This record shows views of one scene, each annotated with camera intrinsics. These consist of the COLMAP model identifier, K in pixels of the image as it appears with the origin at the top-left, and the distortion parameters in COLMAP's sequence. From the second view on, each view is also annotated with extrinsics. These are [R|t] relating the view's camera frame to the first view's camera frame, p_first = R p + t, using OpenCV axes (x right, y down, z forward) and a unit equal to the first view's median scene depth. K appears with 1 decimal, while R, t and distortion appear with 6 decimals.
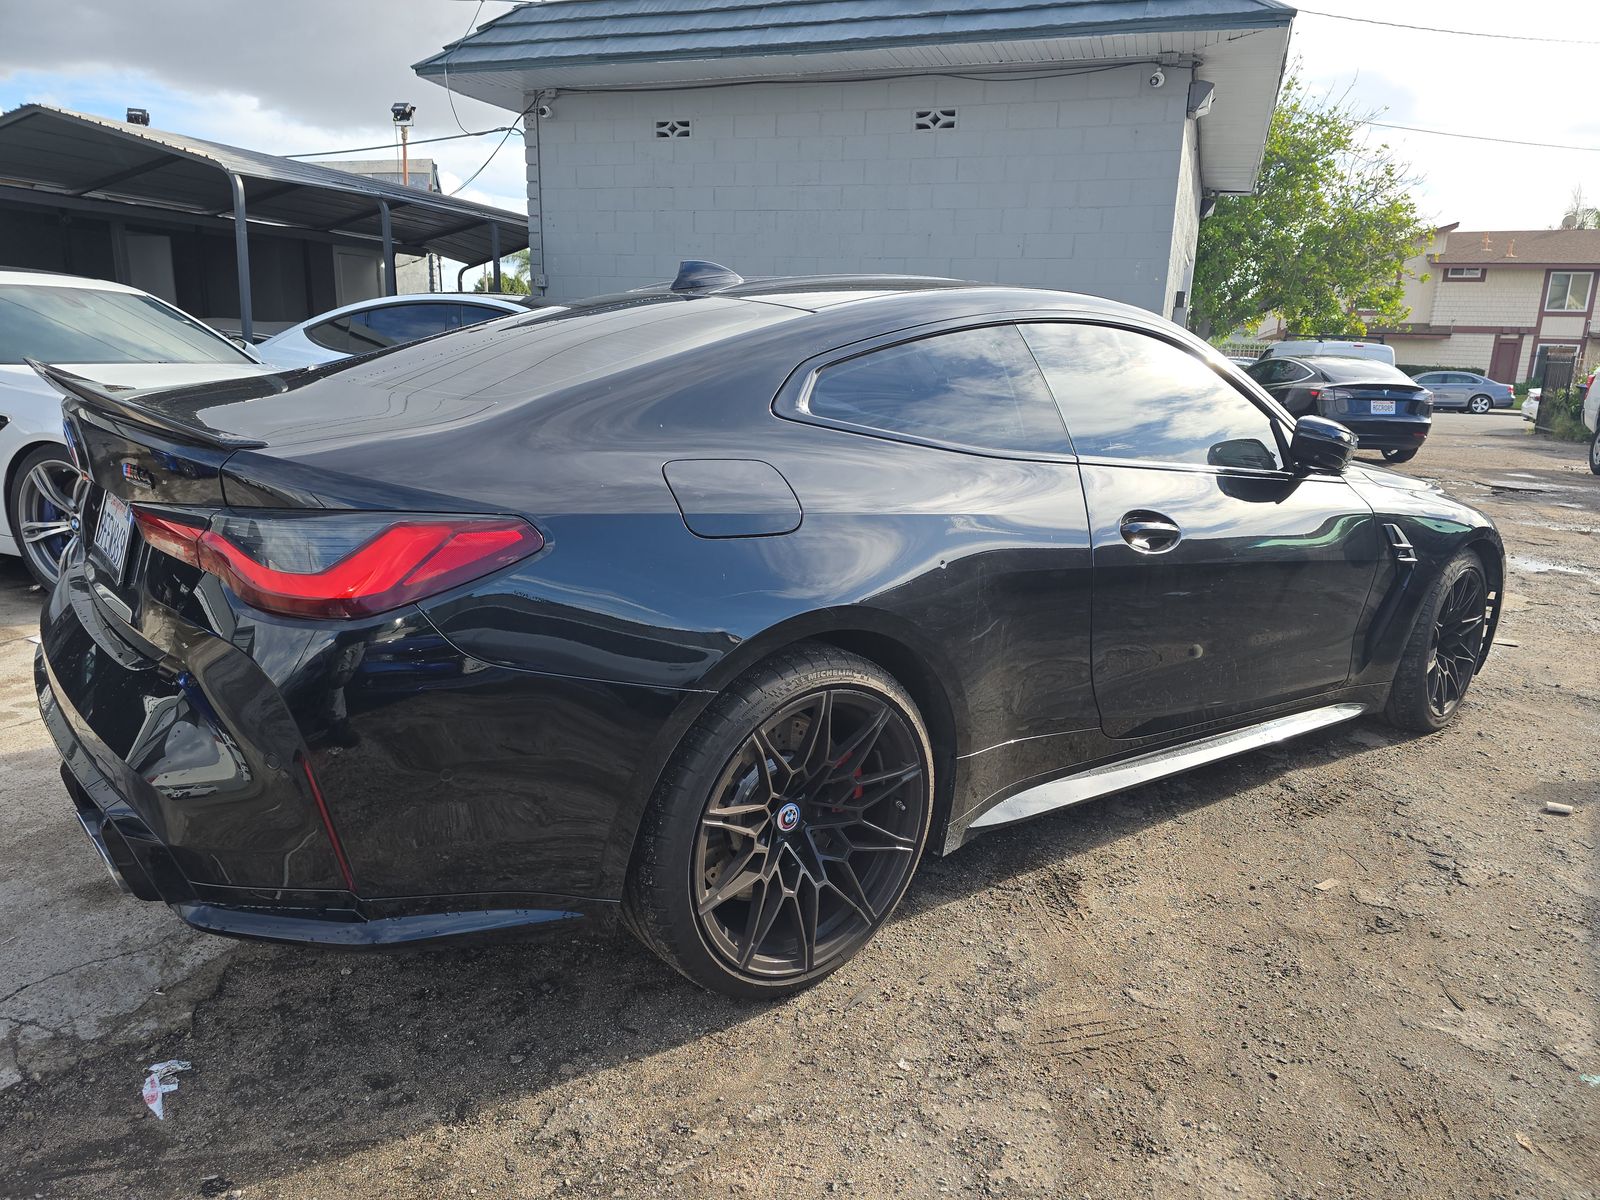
lens RADIAL K [[1083.1, 0, 800.0], [0, 1083.1, 600.0], [0, 0, 1]] dist [0.045770, -0.040899]
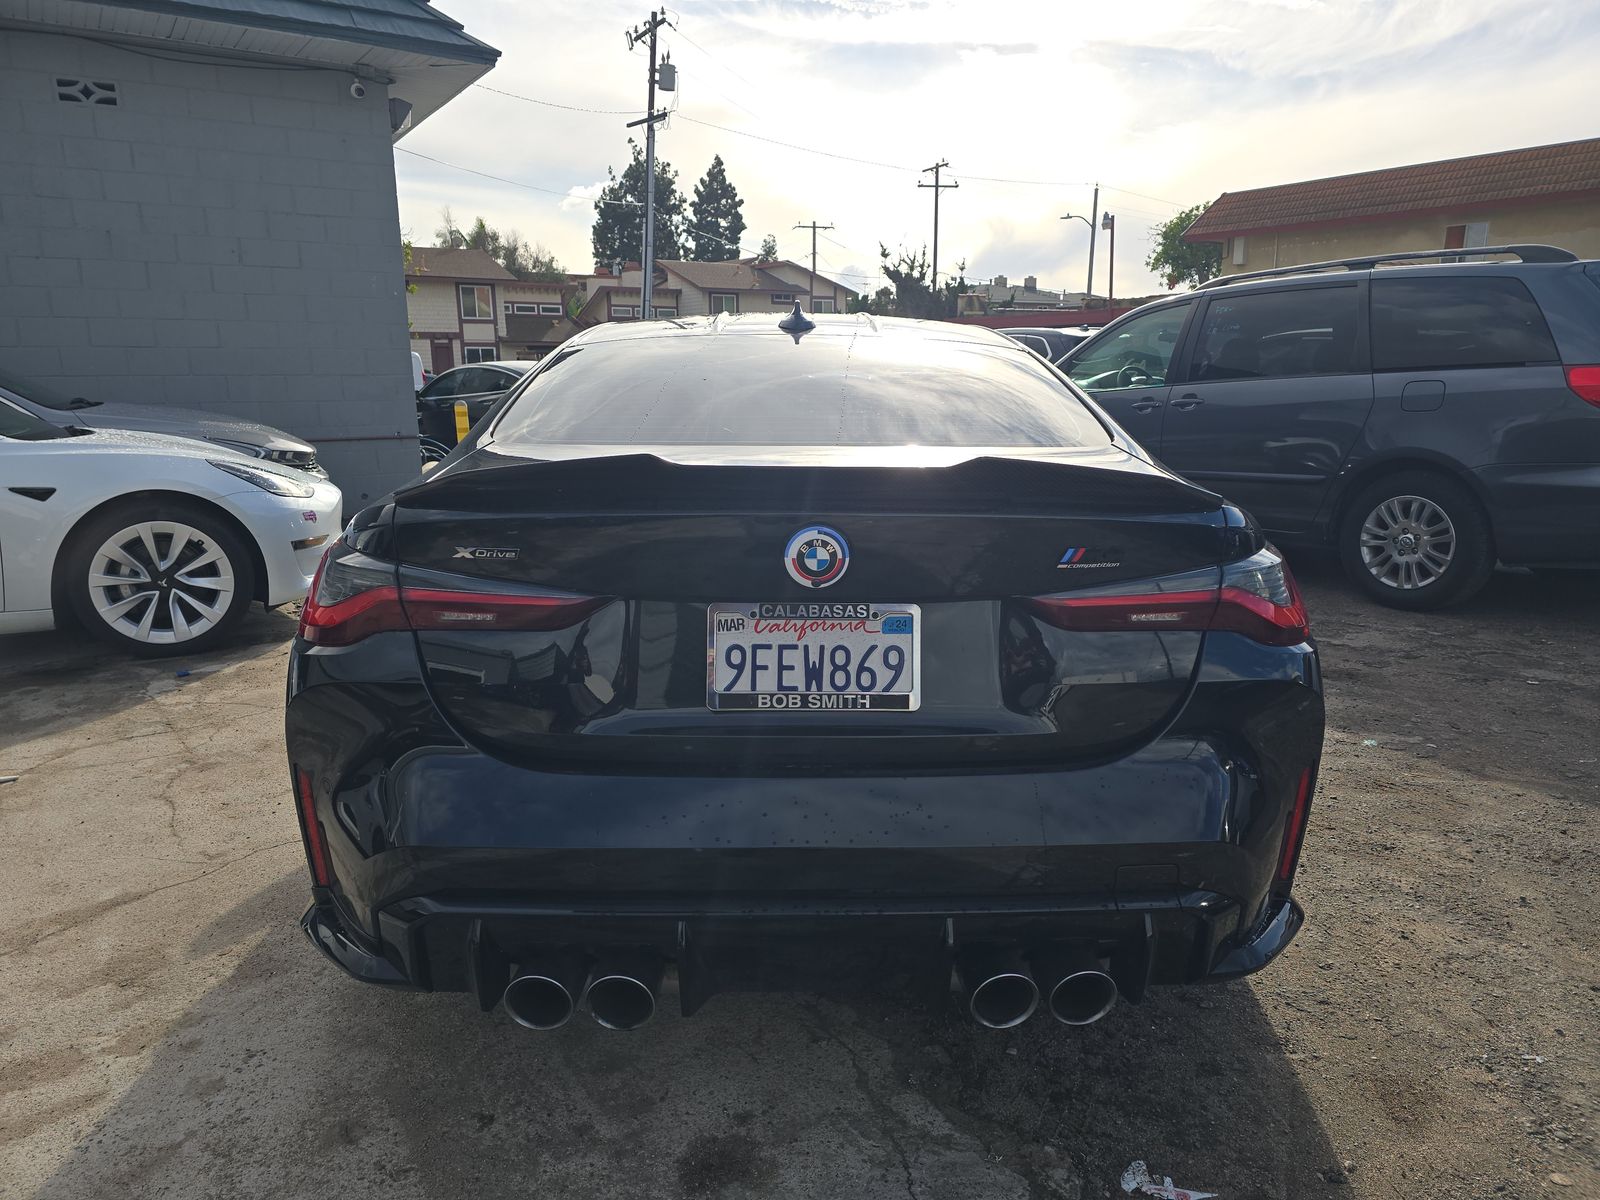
lens RADIAL K [[1083.1, 0, 800.0], [0, 1083.1, 600.0], [0, 0, 1]] dist [0.045770, -0.040899]
pose [[0.599531, -0.204755, 0.773717, -0.269759], [0.207931, 0.973374, 0.096472, -0.039476], [-0.772870, 0.103042, 0.626143, 0.115964]]
